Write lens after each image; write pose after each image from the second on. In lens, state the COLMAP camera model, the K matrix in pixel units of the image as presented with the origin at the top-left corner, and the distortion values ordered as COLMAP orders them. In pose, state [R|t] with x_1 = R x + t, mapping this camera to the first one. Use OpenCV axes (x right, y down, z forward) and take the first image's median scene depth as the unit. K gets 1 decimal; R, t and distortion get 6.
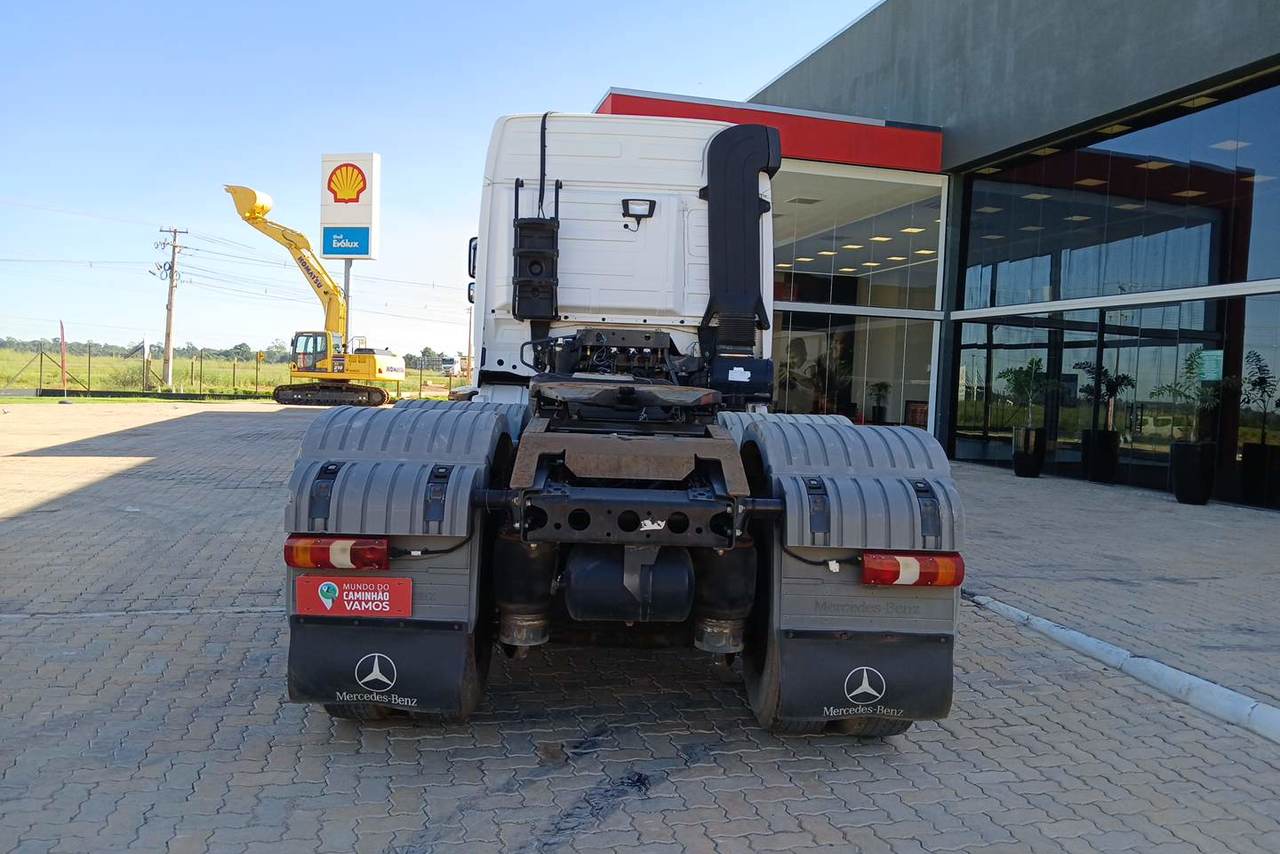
lens RADIAL K [[960.7, 0, 640.0], [0, 960.7, 427.0], [0, 0, 1]] dist [0.104060, -0.184695]
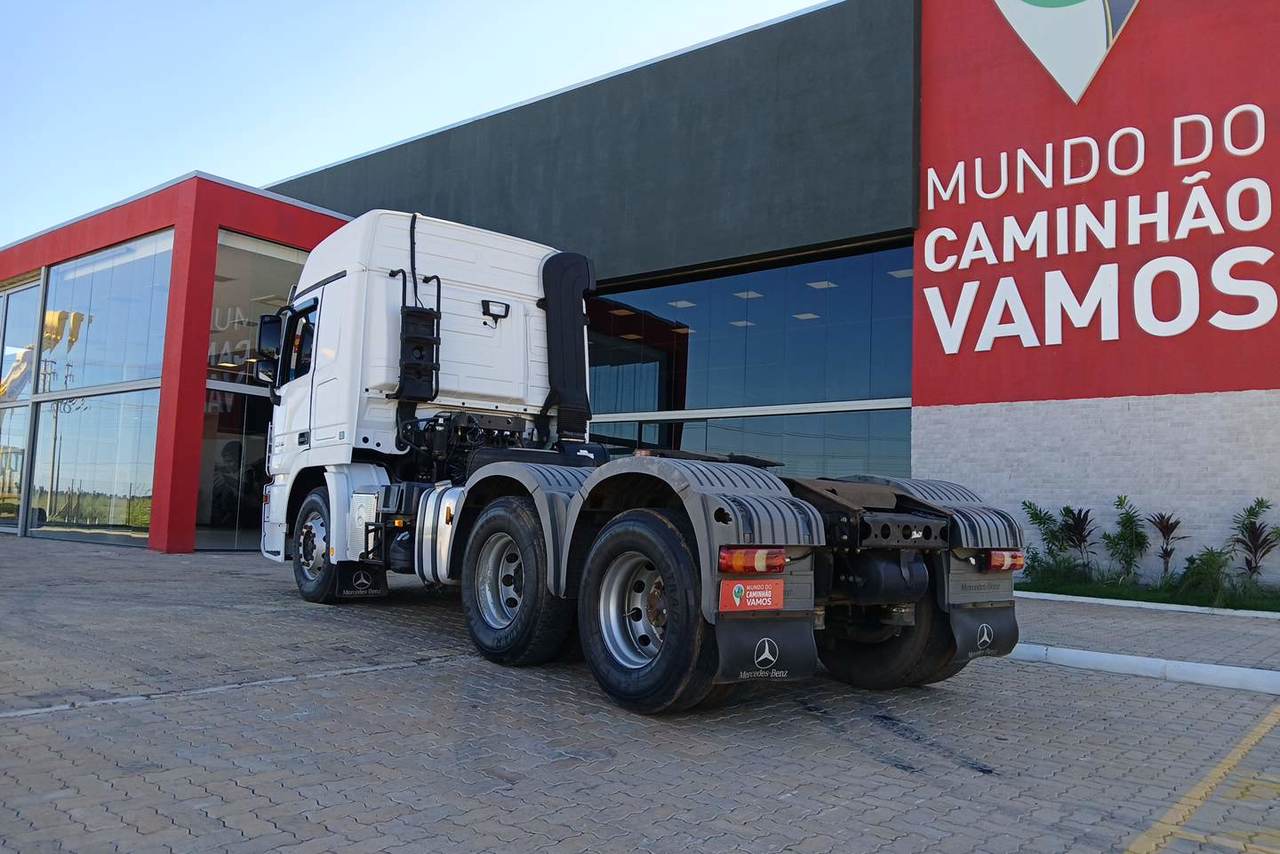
lens RADIAL K [[966.2, 0, 614.1], [0, 966.2, 431.3], [0, 0, 1]] dist [0.088507, -0.177694]
pose [[0.823086, 0.040988, 0.566436, -0.534998], [0.021122, 0.994493, -0.102655, 0.037361], [-0.567524, 0.096458, 0.817687, 0.000794]]
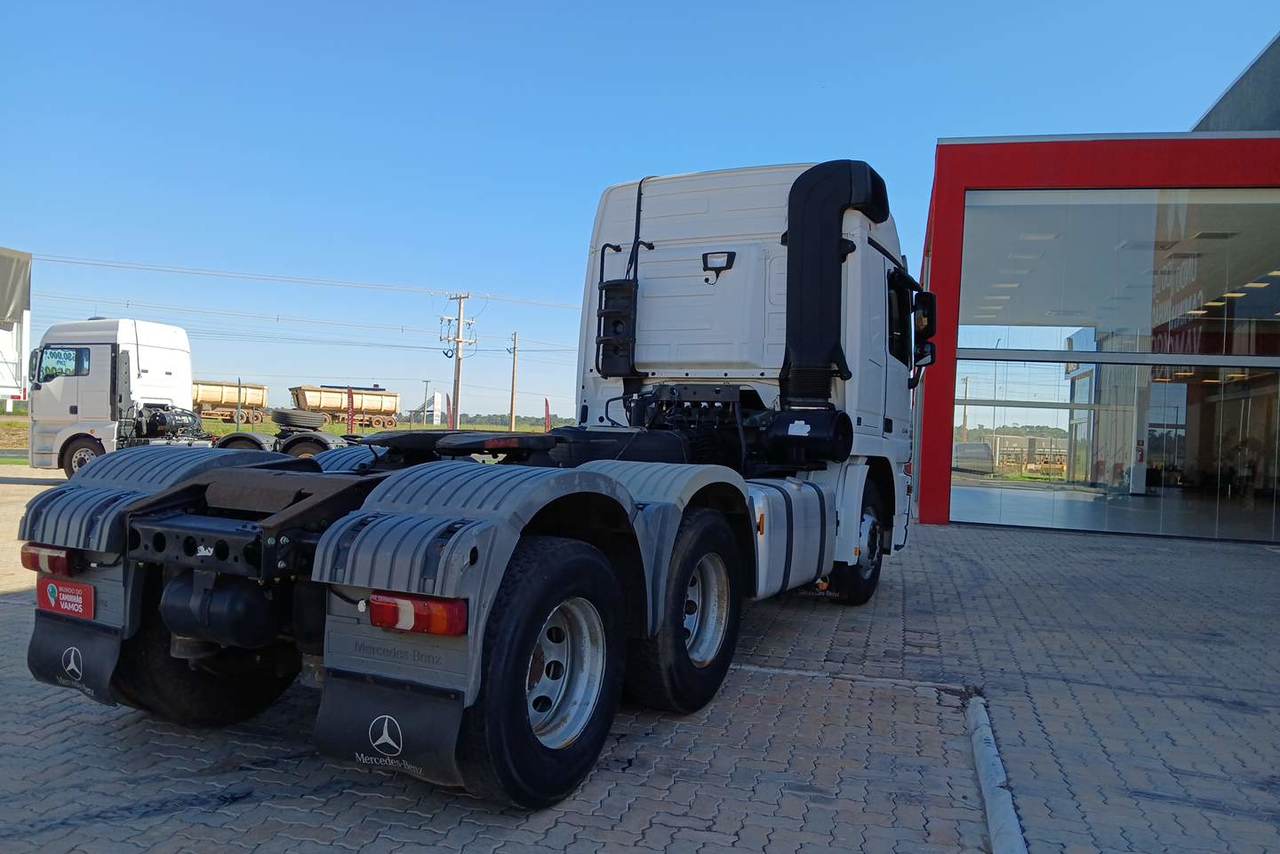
lens RADIAL K [[960.7, 0, 640.0], [0, 960.7, 427.0], [0, 0, 1]] dist [0.104060, -0.184695]
pose [[0.874047, -0.007147, -0.485789, 0.410264], [-0.028858, 0.997363, -0.066596, 0.009655], [0.484984, 0.072226, 0.871535, 0.120375]]
